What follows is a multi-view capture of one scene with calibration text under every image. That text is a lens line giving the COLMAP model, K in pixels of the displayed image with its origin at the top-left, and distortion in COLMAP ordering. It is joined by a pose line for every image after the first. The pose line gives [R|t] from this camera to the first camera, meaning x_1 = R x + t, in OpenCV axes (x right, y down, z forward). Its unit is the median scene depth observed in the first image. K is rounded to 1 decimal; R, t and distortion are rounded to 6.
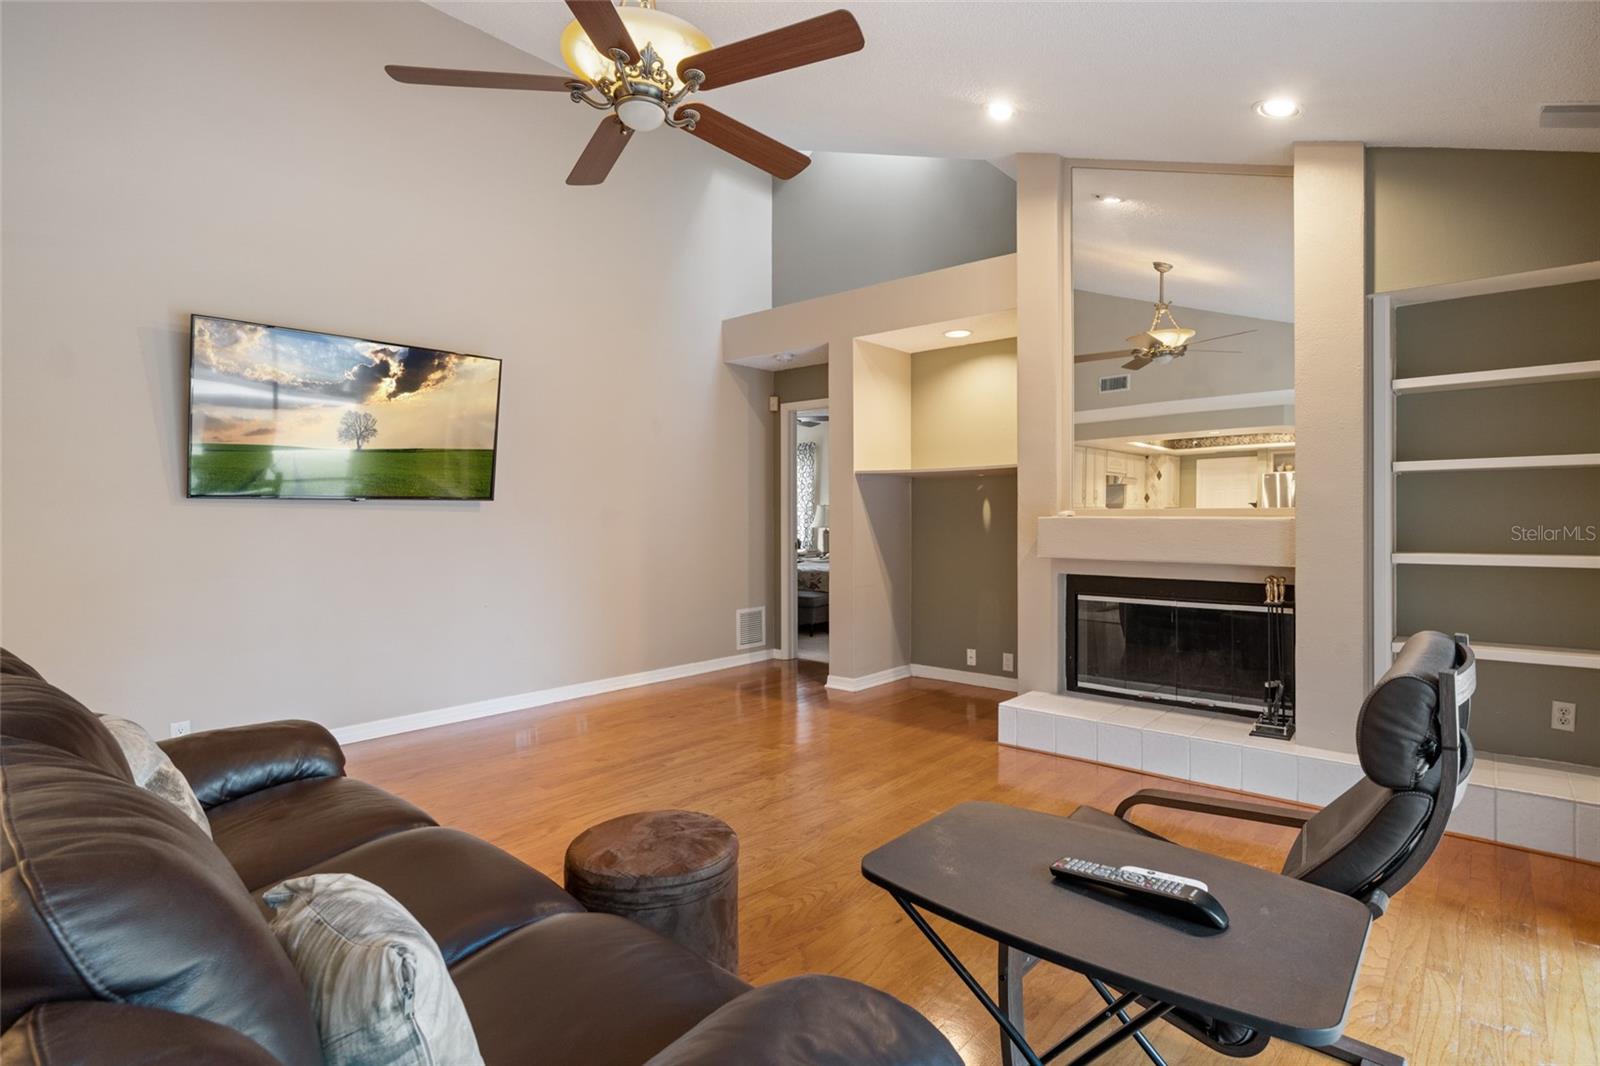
lens RADIAL K [[795.6, 0, 800.9], [0, 795.6, 518.2], [0, 0, 1]] dist [-0.002772, -0.000538]
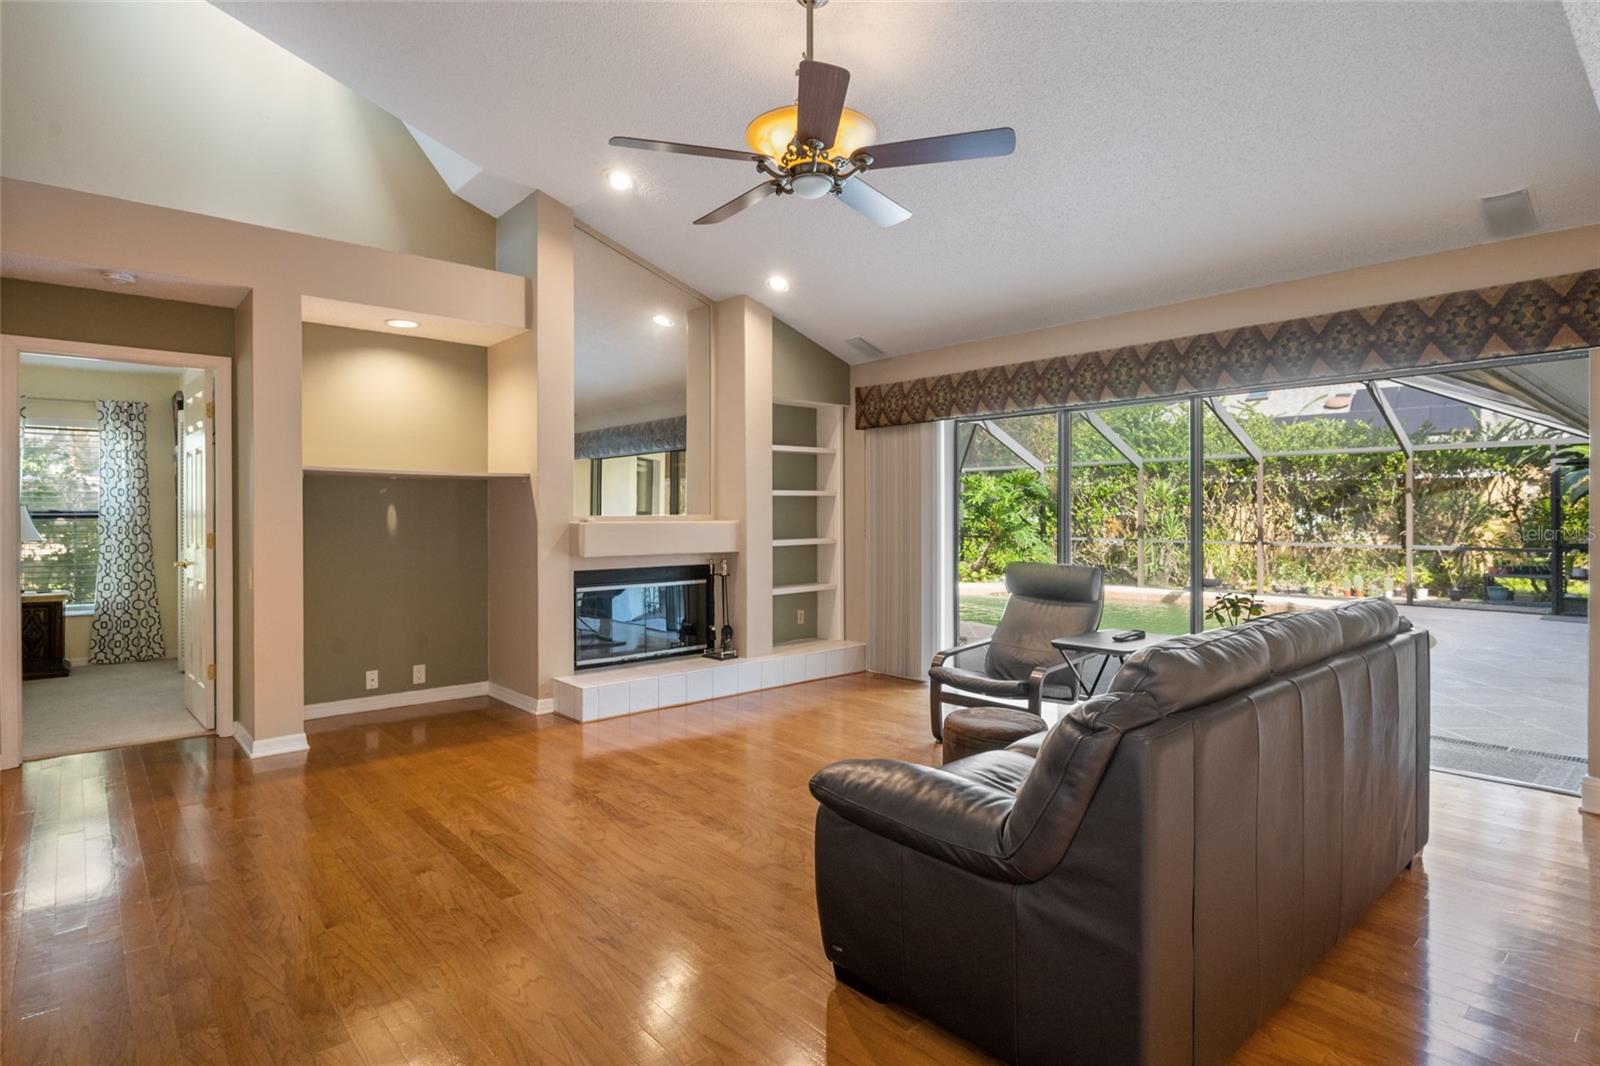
lens RADIAL K [[824.2, 0, 800.0], [0, 824.2, 533.0], [0, 0, 1]] dist [-0.001127, -0.000149]
pose [[0.130602, -0.015996, 0.991306, -0.883126], [0.008769, 0.999849, 0.014978, -0.000665], [-0.991396, 0.006737, 0.130722, 0.550263]]
